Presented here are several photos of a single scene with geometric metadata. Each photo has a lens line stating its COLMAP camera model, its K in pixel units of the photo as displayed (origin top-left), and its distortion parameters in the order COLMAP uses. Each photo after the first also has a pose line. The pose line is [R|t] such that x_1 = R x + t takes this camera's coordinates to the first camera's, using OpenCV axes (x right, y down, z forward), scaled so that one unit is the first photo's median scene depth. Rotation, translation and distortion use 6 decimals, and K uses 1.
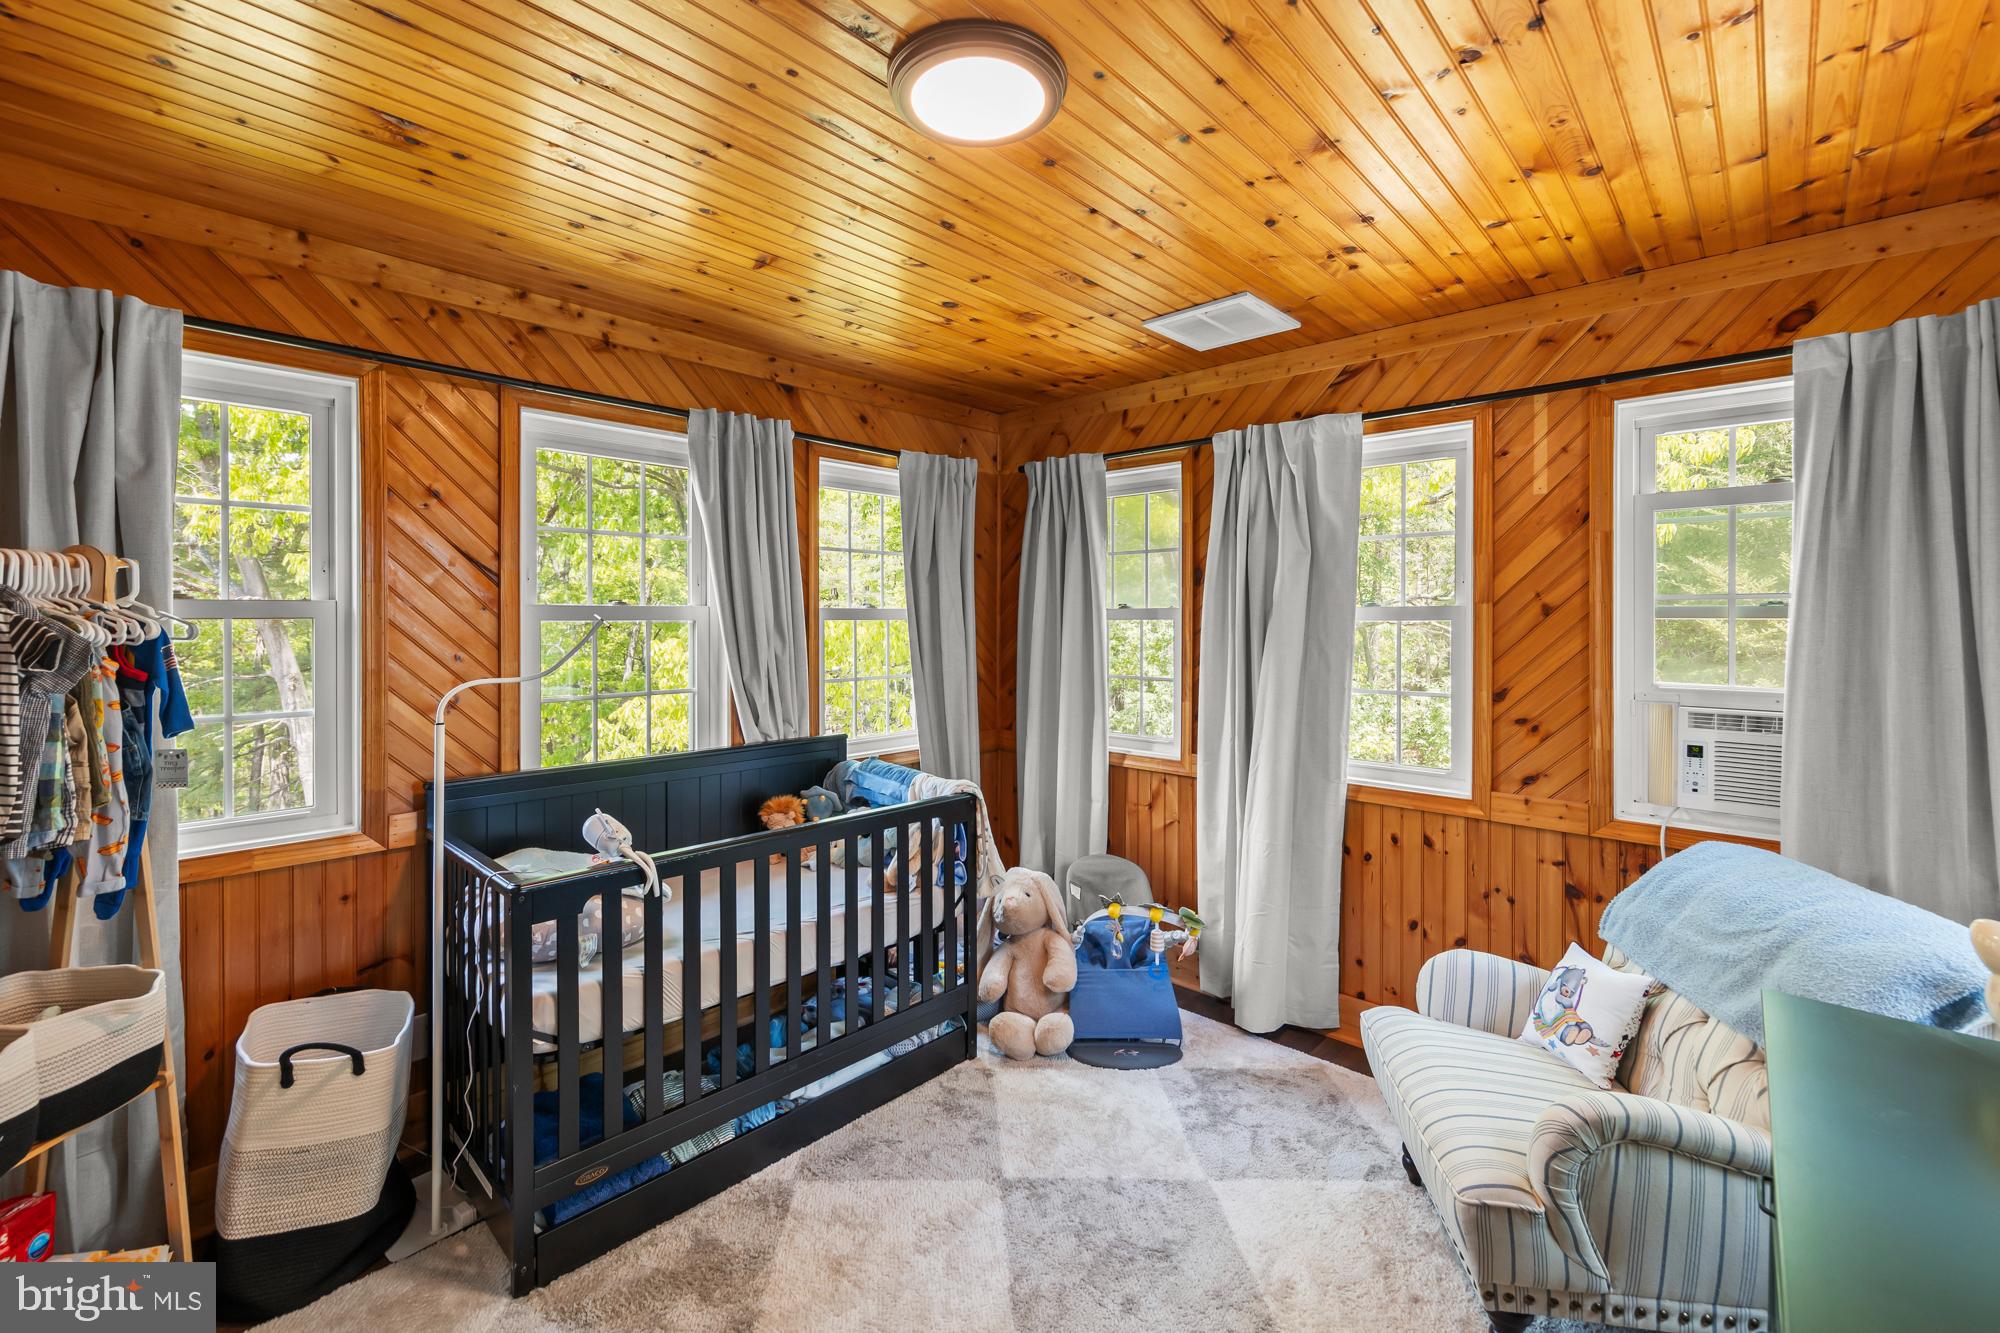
lens RADIAL K [[849.5, 0, 999.3], [0, 849.5, 613.4], [0, 0, 1]] dist [-0.000034, -0.000054]
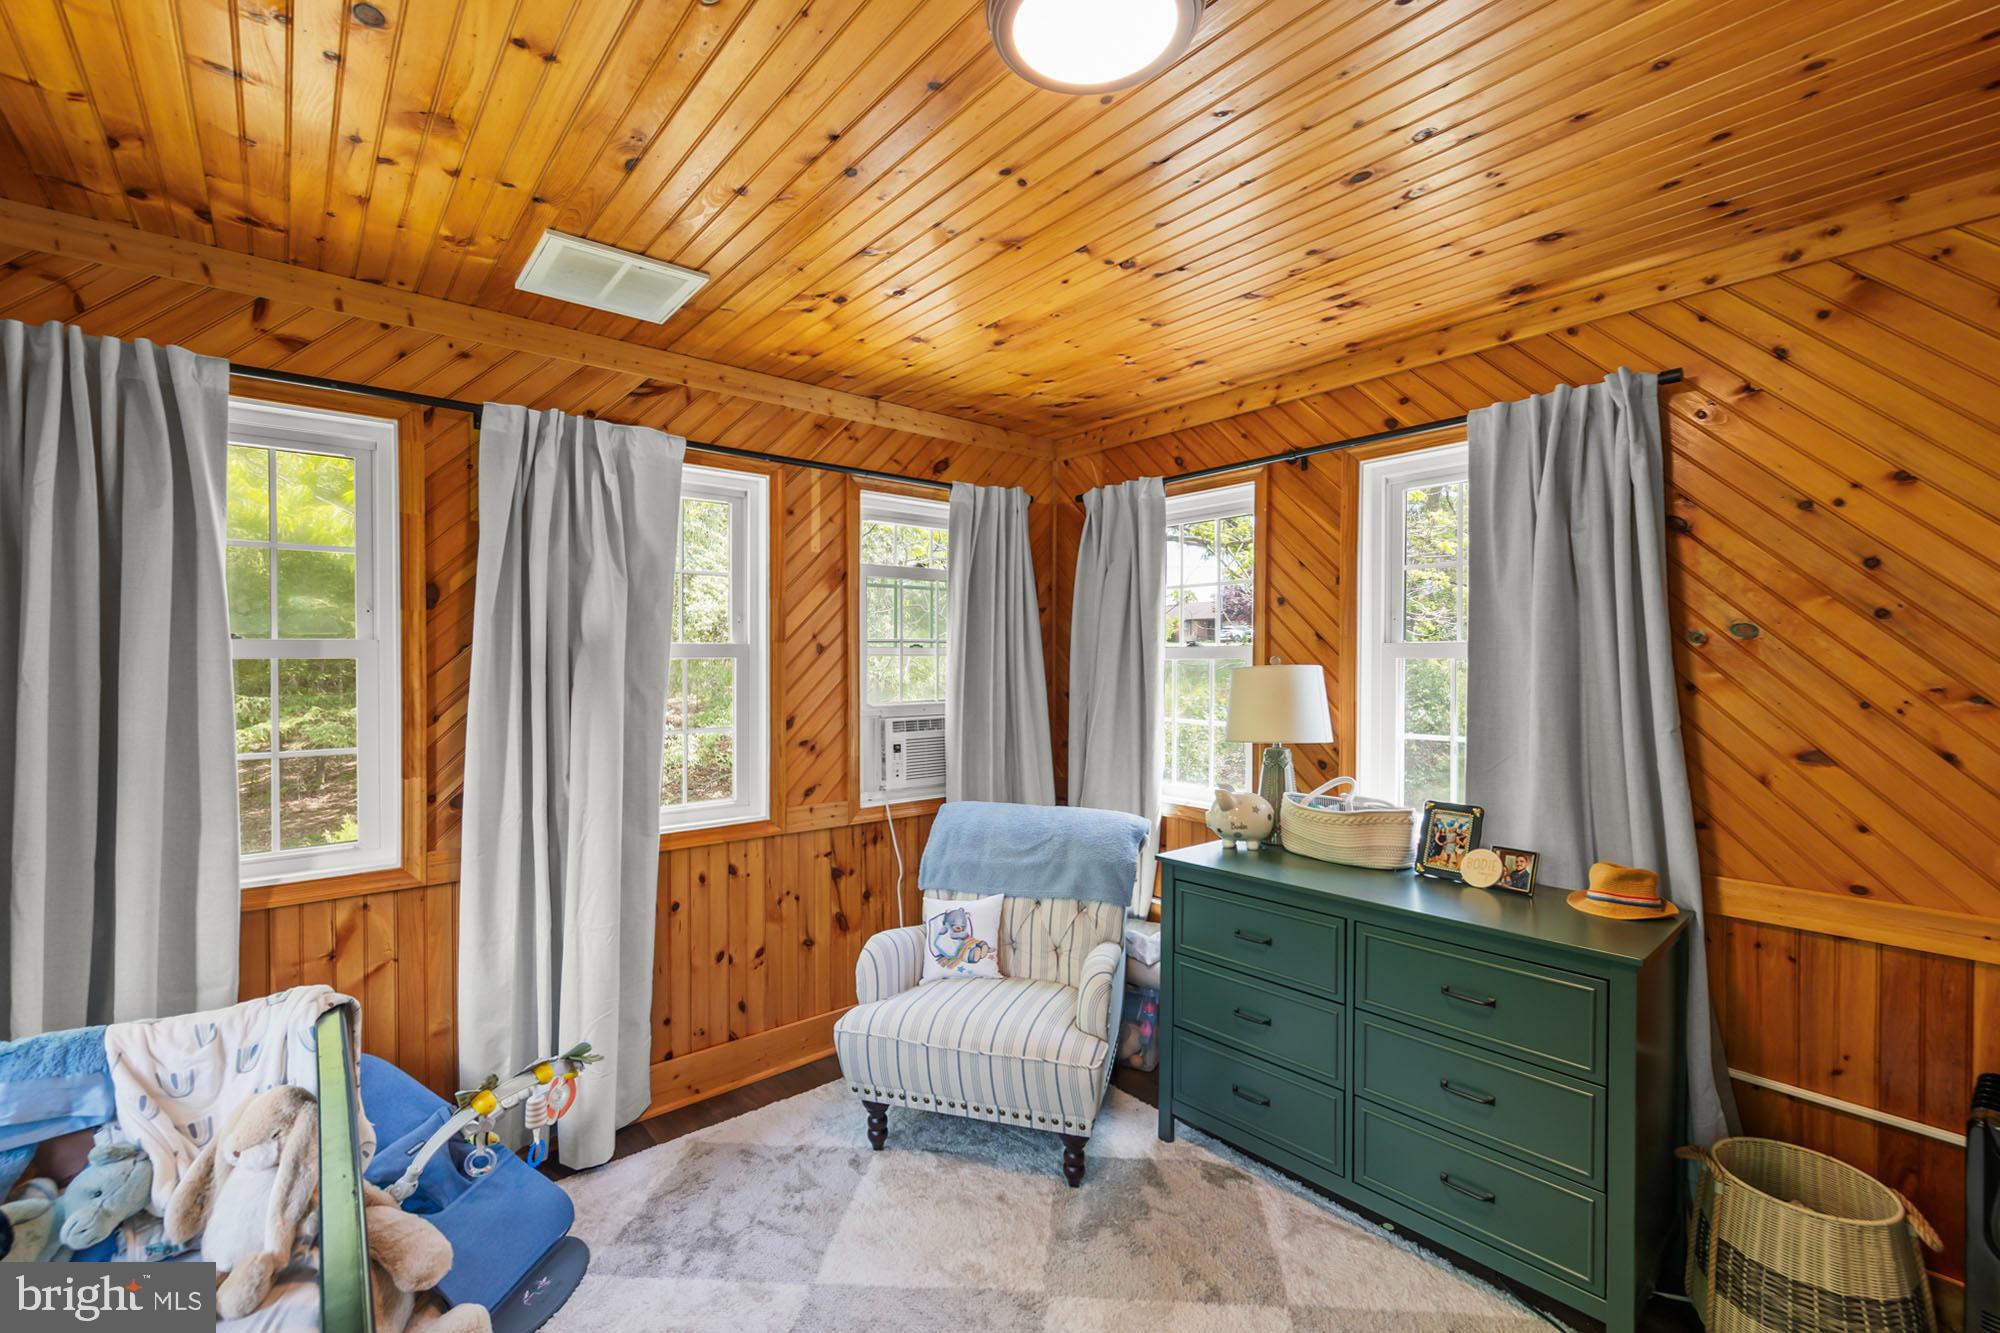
lens RADIAL K [[841.6, 0, 996.7], [0, 841.6, 662.1], [0, 0, 1]] dist [0.002436, 0.000378]
pose [[0.121323, -0.007255, 0.992587, -0.498236], [-0.005478, 0.999953, 0.007979, 0.003762], [-0.992598, -0.006405, 0.121278, 0.579247]]
